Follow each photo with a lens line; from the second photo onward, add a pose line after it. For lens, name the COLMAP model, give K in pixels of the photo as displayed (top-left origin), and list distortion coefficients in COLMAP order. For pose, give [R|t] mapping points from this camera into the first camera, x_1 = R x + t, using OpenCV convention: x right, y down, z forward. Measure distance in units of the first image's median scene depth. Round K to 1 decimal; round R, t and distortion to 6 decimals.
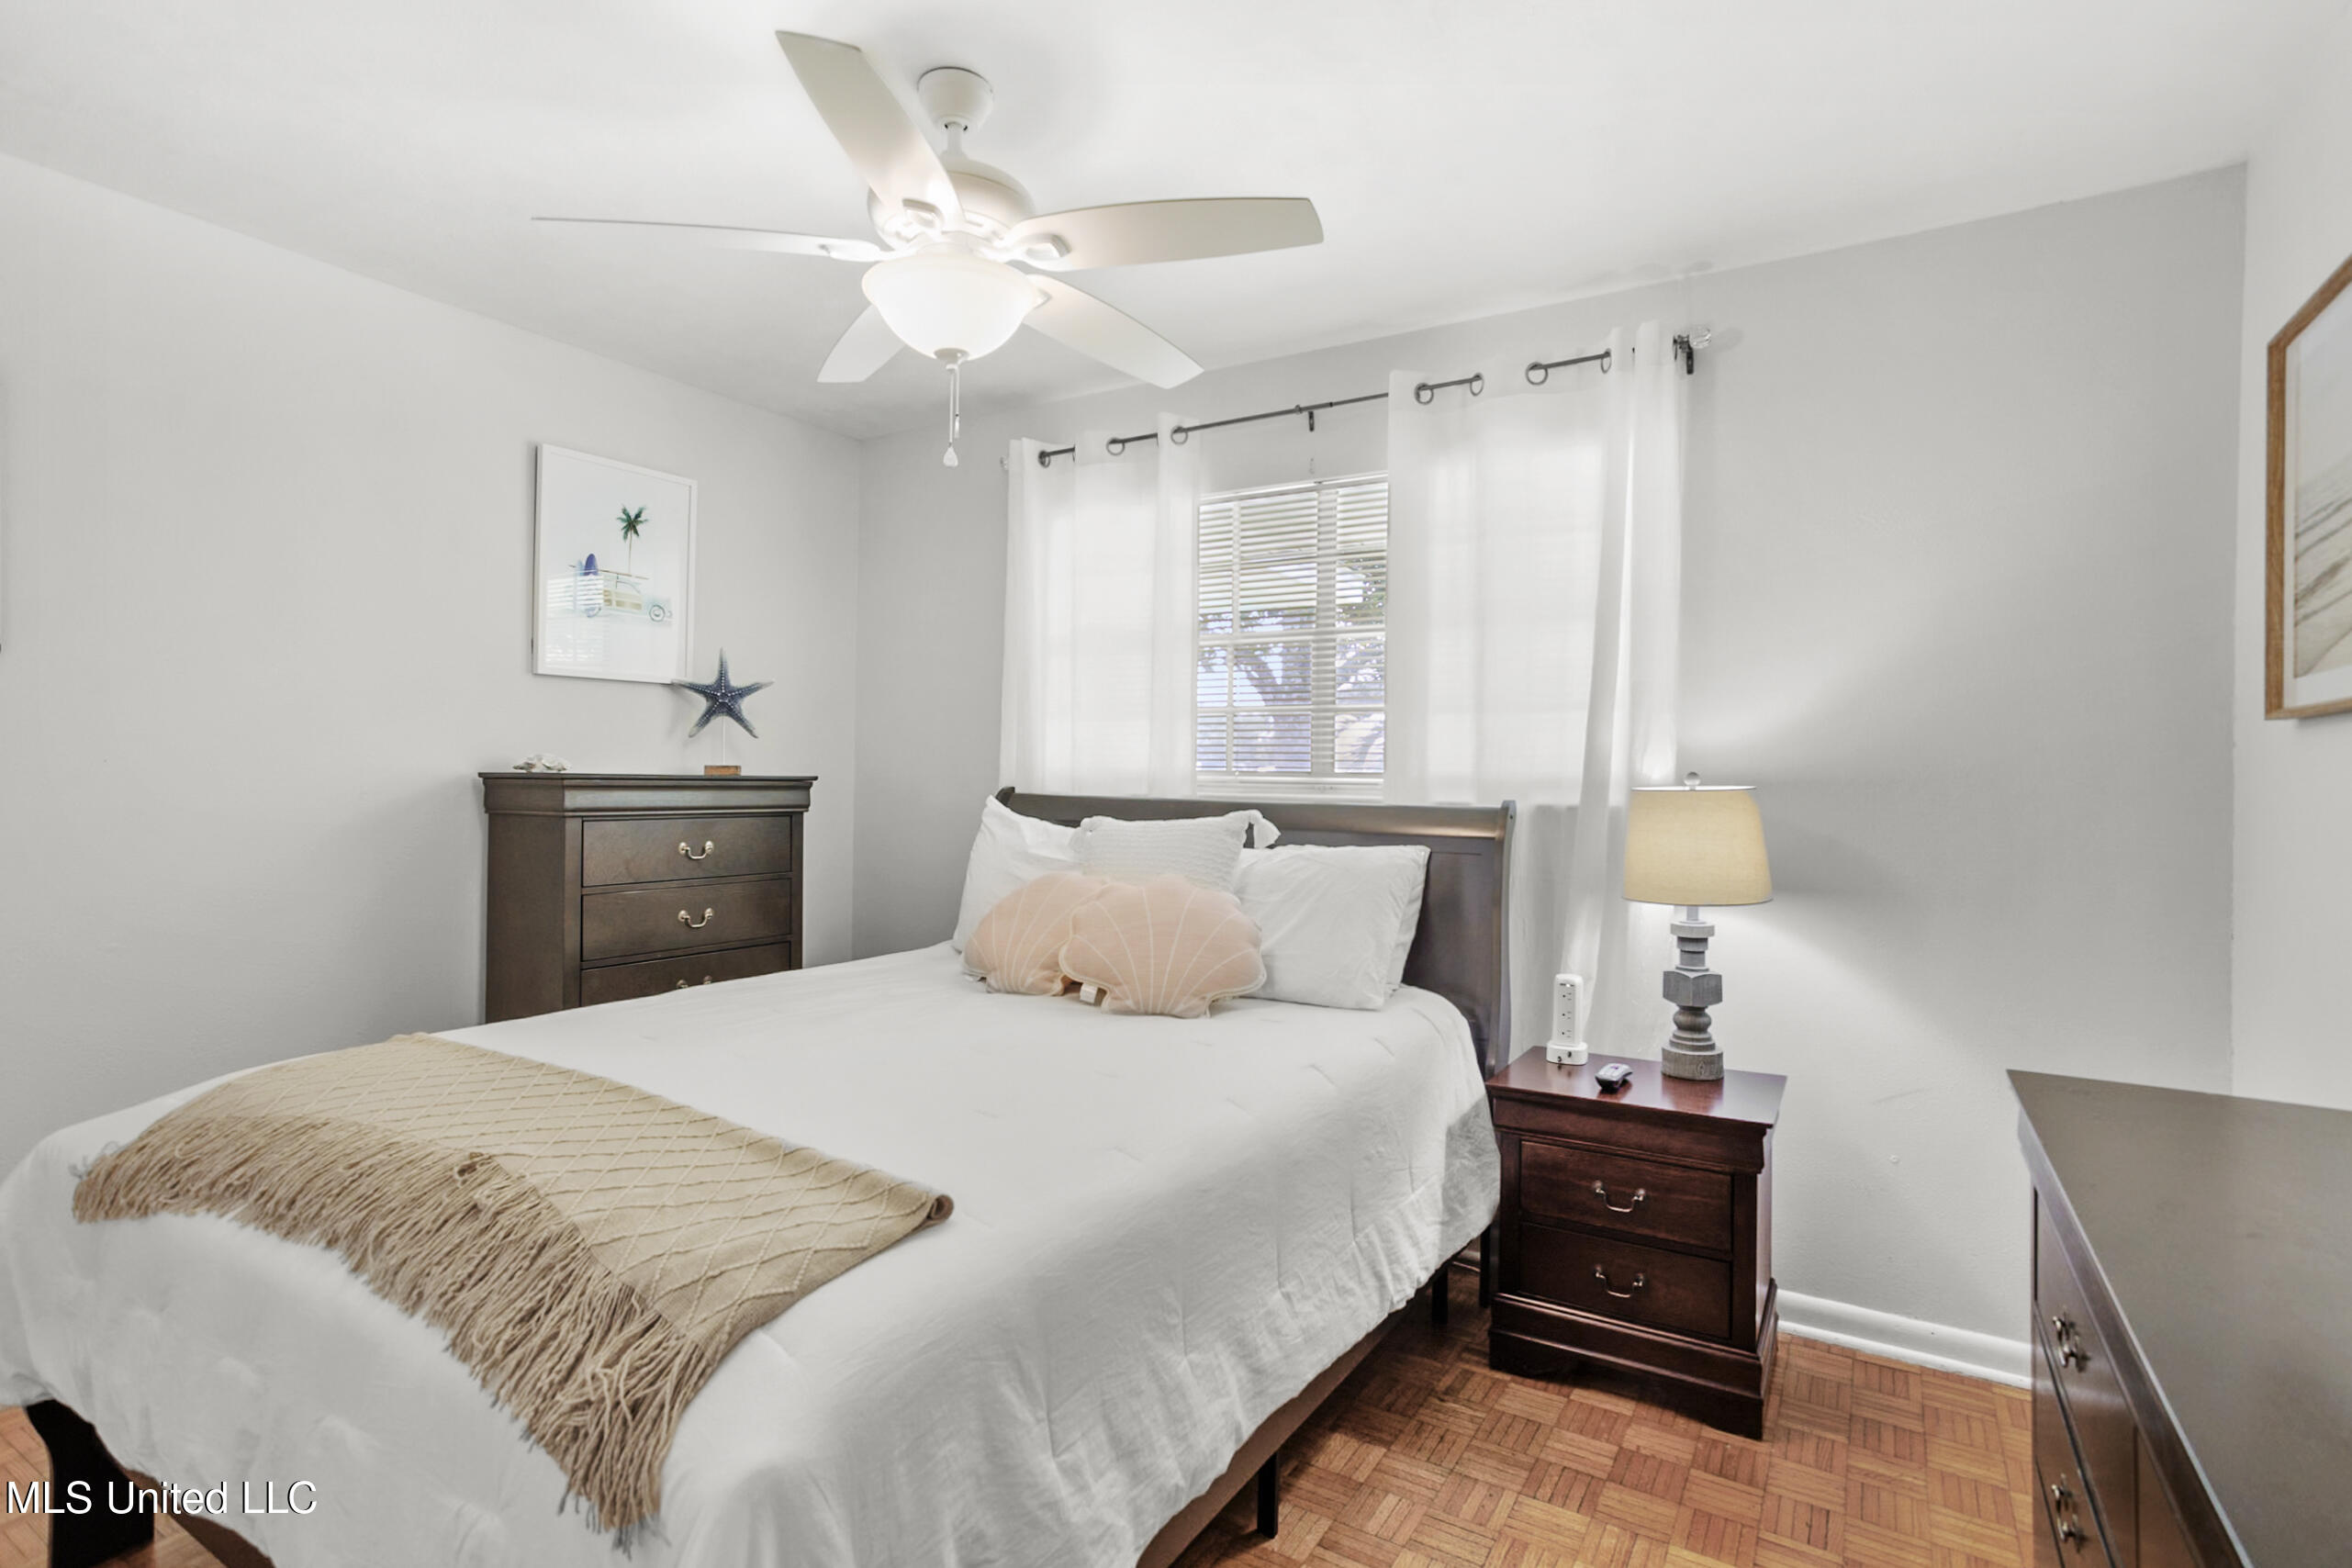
lens RADIAL K [[1142.5, 0, 1178.1], [0, 1142.5, 765.6], [0, 0, 1]] dist [-0.047276, 0.034020]
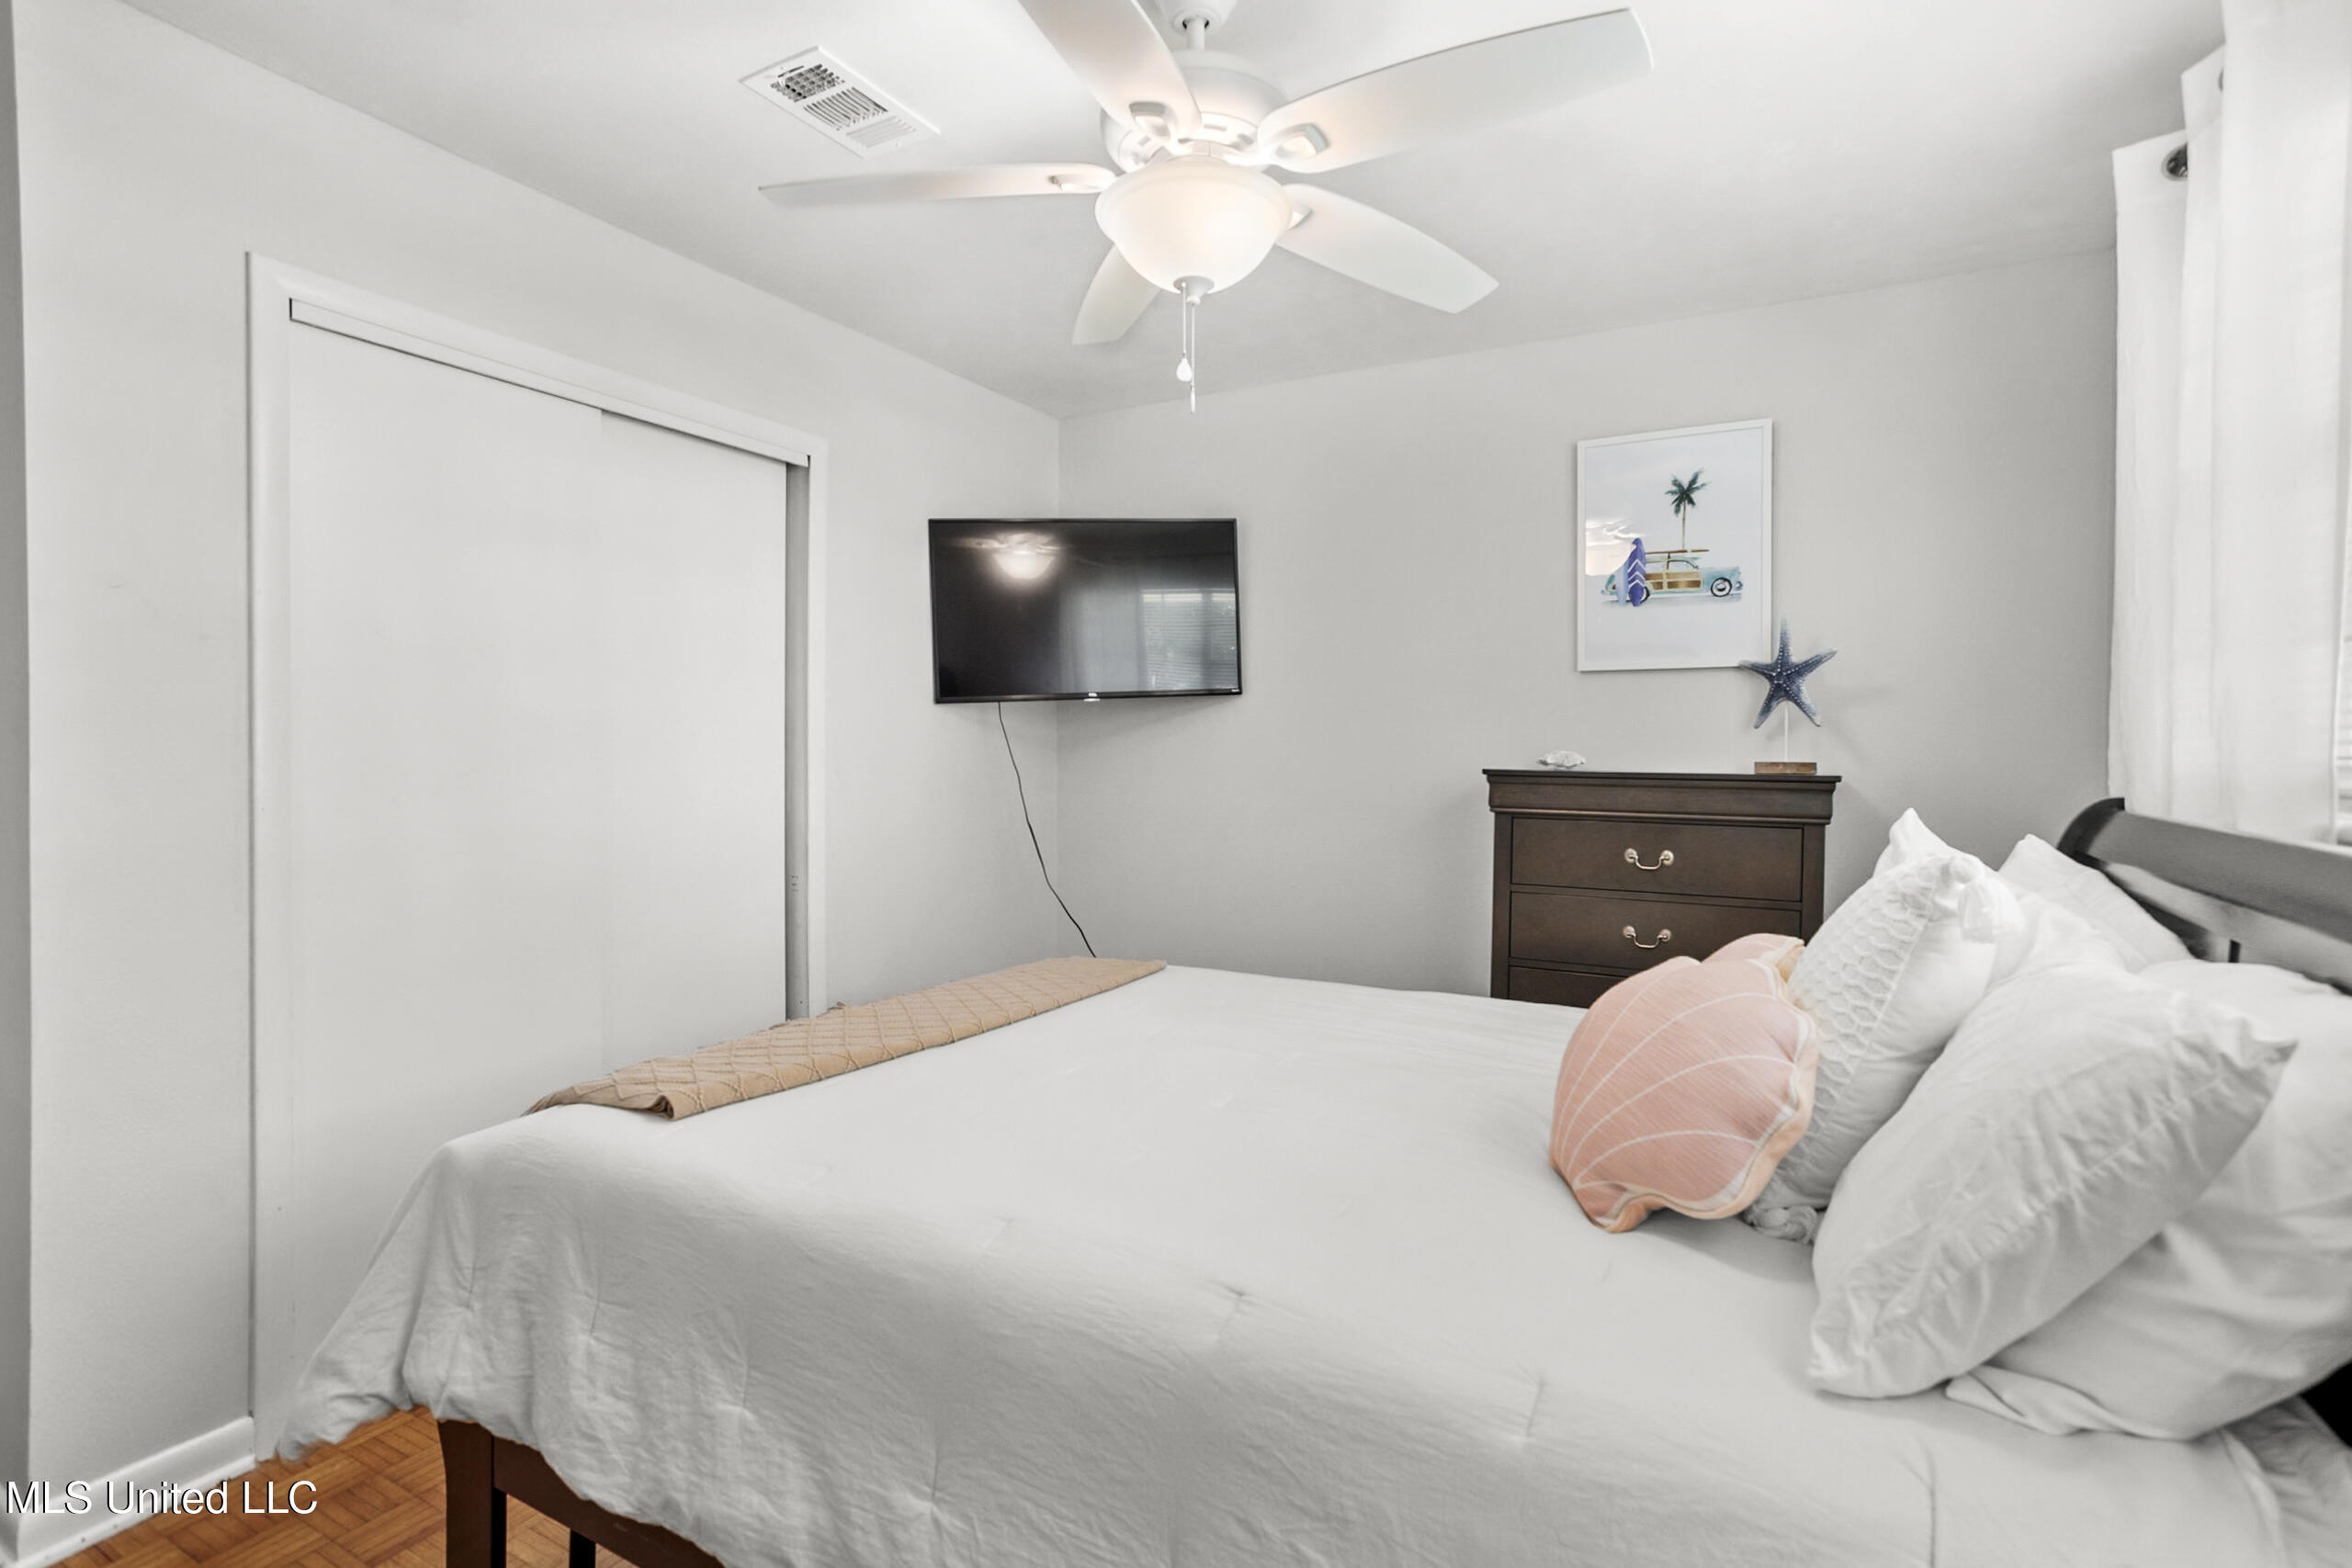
lens RADIAL K [[1142.4, 0, 1178.1], [0, 1142.4, 765.6], [0, 0, 1]] dist [-0.047276, 0.034020]
pose [[0.041458, -0.001625, -0.999139, 0.388422], [0.000042, 0.999999, -0.001625, 0.003587], [0.999140, 0.000025, 0.041458, 0.548155]]
